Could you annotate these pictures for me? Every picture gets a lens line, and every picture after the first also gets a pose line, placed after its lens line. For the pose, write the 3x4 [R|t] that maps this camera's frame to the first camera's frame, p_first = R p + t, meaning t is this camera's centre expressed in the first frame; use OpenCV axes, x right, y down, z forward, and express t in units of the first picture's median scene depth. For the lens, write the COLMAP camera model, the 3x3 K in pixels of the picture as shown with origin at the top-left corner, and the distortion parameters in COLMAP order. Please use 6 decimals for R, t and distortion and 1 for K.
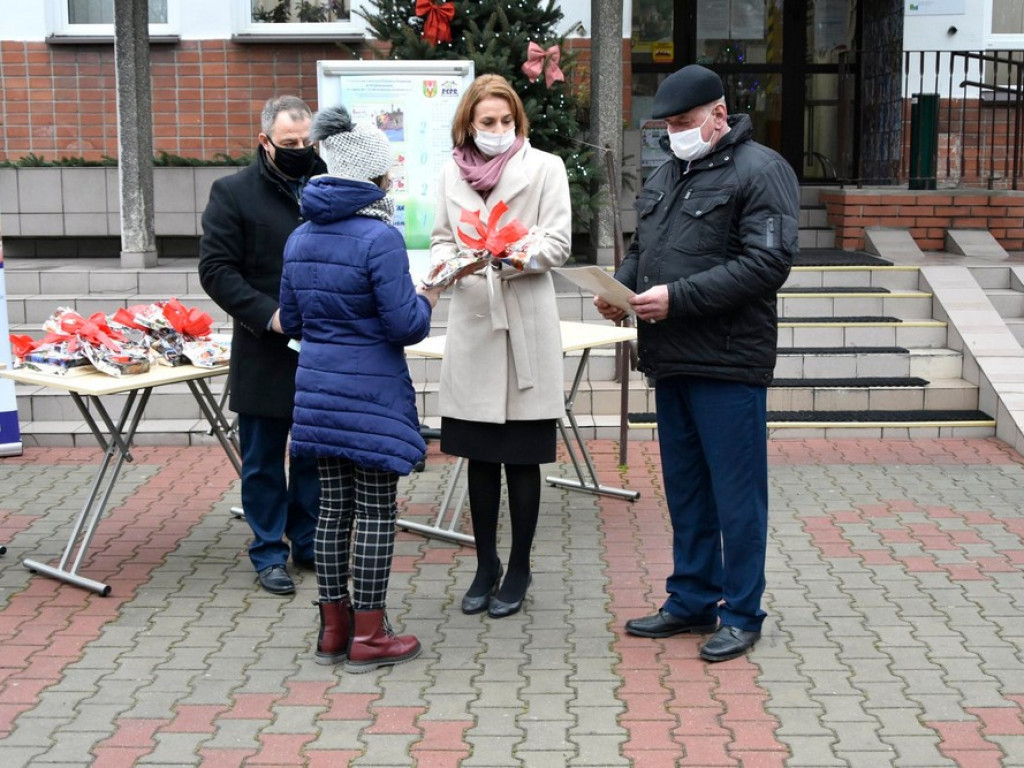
lens RADIAL K [[1512.5, 0, 526.1], [0, 1512.5, 385.2], [0, 0, 1]] dist [-0.051317, 0.120383]
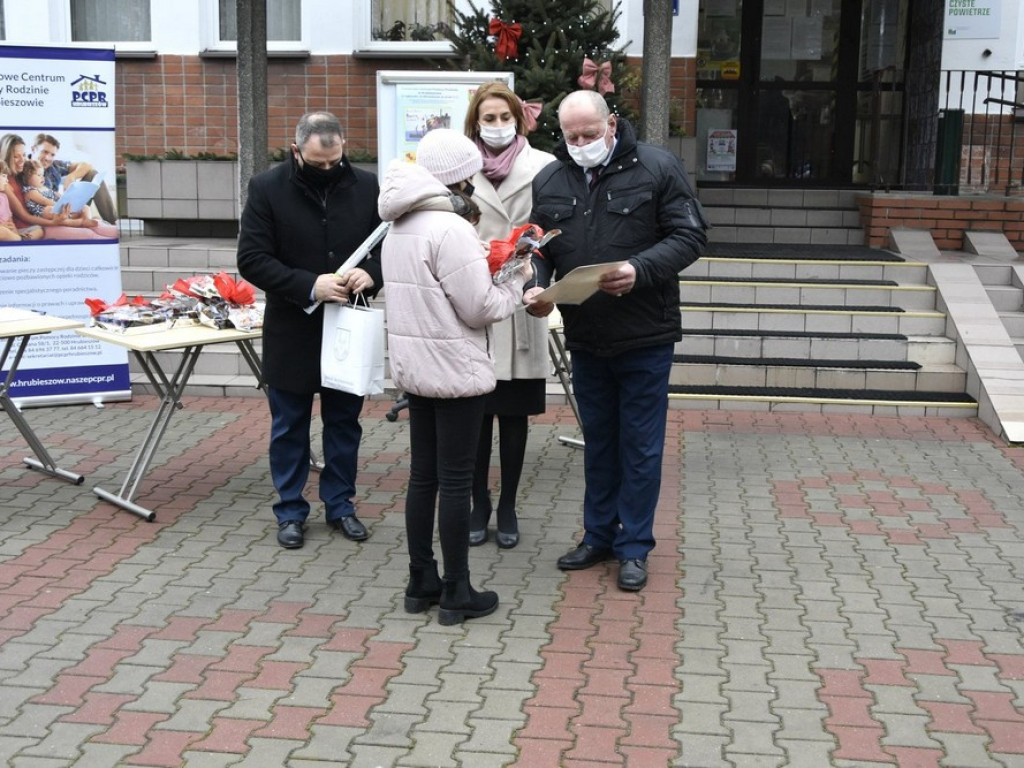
lens RADIAL K [[1287.5, 0, 520.2], [0, 1287.5, 388.1], [0, 0, 1]] dist [-0.031736, 0.042588]
pose [[0.993578, 0.036271, -0.107176, 0.084596], [-0.033726, 0.999107, 0.025466, -0.000073], [0.108004, -0.021688, 0.993914, 0.022929]]
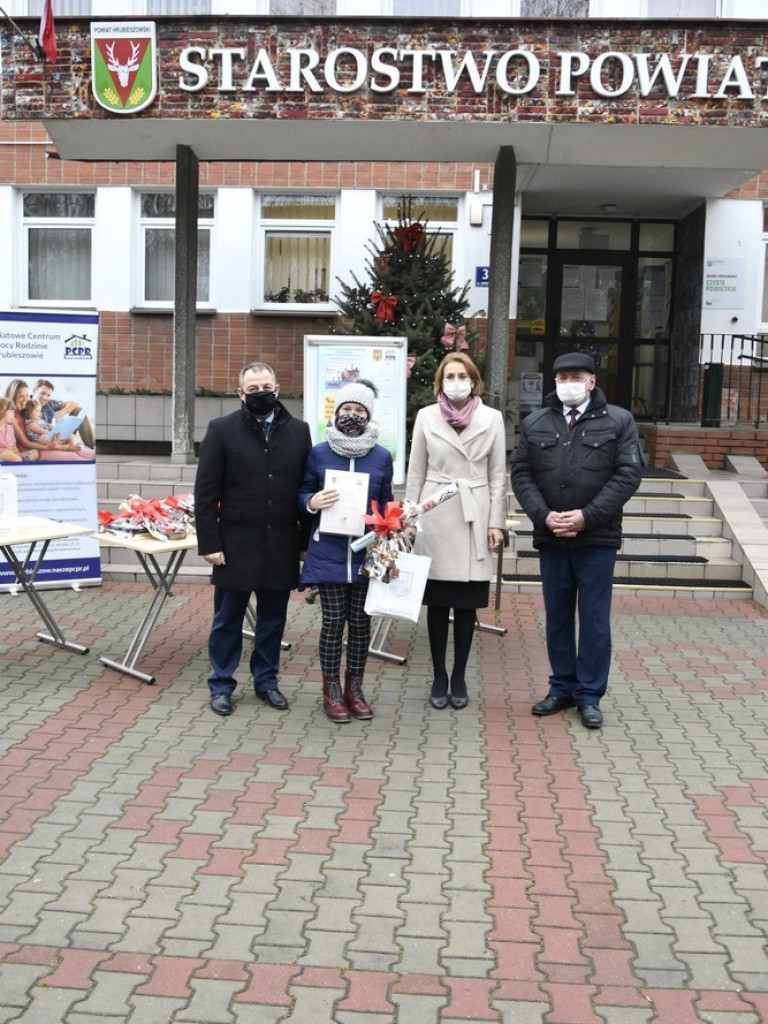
lens RADIAL K [[1035.1, 0, 382.4], [0, 1035.1, 502.4], [0, 0, 1]] dist [-0.064098, 0.021201]
pose [[0.997647, 0.034821, -0.059061, 0.007368], [-0.037052, 0.998624, -0.037111, -0.010751], [0.057687, 0.039212, 0.997564, -0.027565]]
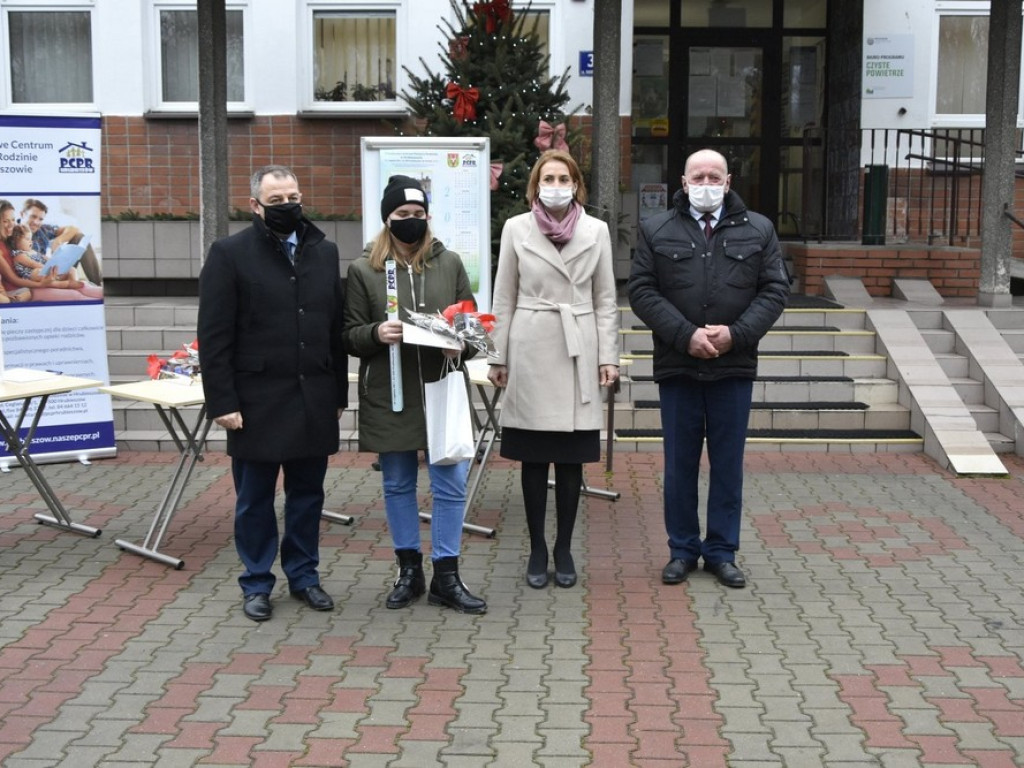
lens RADIAL K [[1313.3, 0, 524.0], [0, 1313.3, 385.0], [0, 0, 1]] dist [-0.044954, 0.050488]
pose [[0.999645, 0.010311, -0.024573, 0.021357], [-0.010770, 0.999769, -0.018594, 0.003967], [0.024376, 0.018852, 0.999525, -0.053384]]
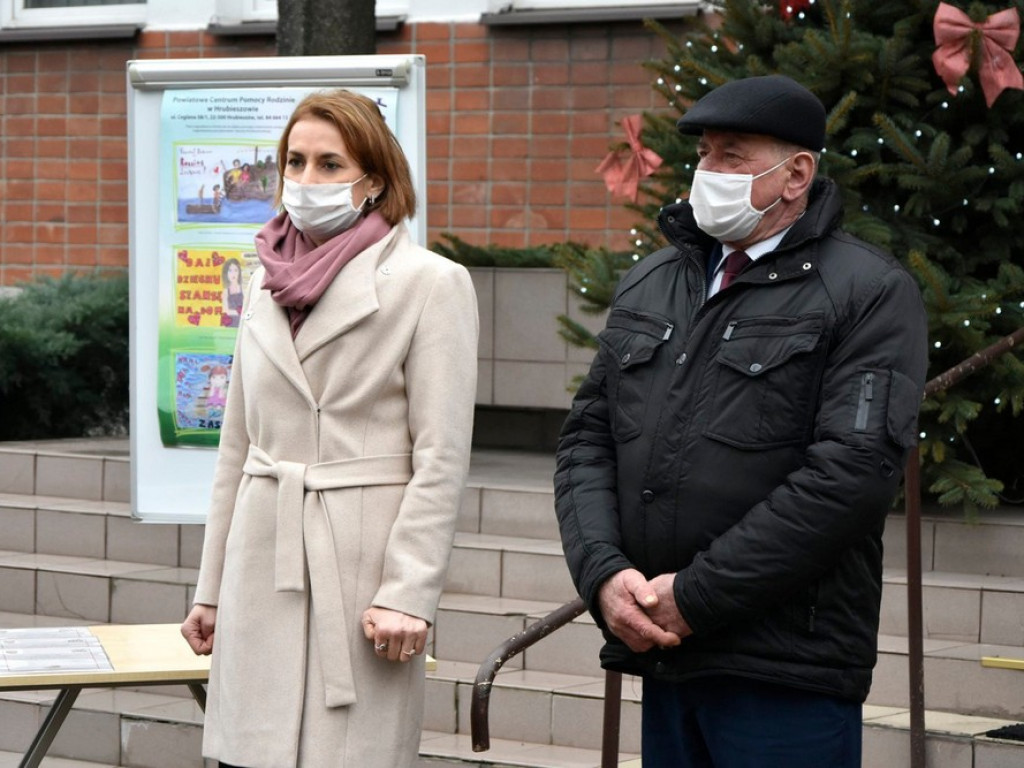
lens RADIAL K [[3237.5, 0, 514.7], [0, 3237.5, 385.0], [0, 0, 1]] dist [-0.027176, 1.805644]
pose [[0.795422, 0.042671, -0.604551, 0.603898], [-0.106767, 0.991783, -0.070474, -0.046230], [0.596577, 0.120603, 0.793443, 0.235100]]
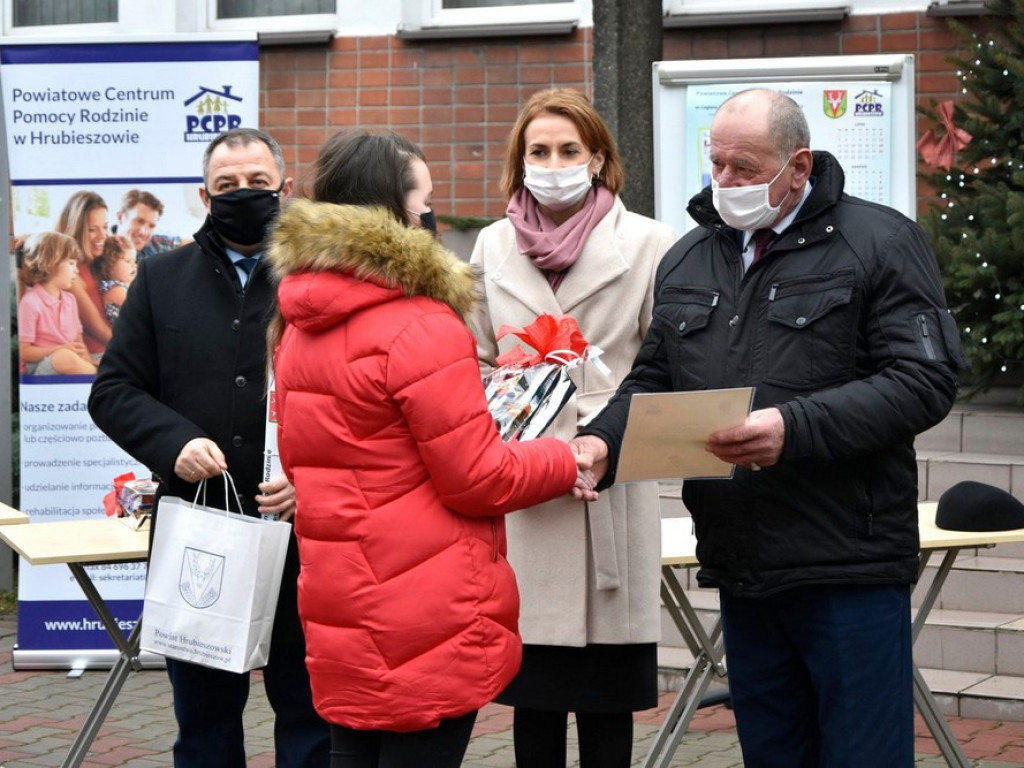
lens RADIAL K [[2819.0, 0, 510.5], [0, 2819.0, 421.0], [0, 0, 1]] dist [-0.041809, 0.655610]
pose [[0.846576, 0.040744, -0.530707, 0.420829], [-0.079023, 0.995637, -0.049618, -0.007699], [0.526370, 0.083943, 0.846102, 0.008597]]
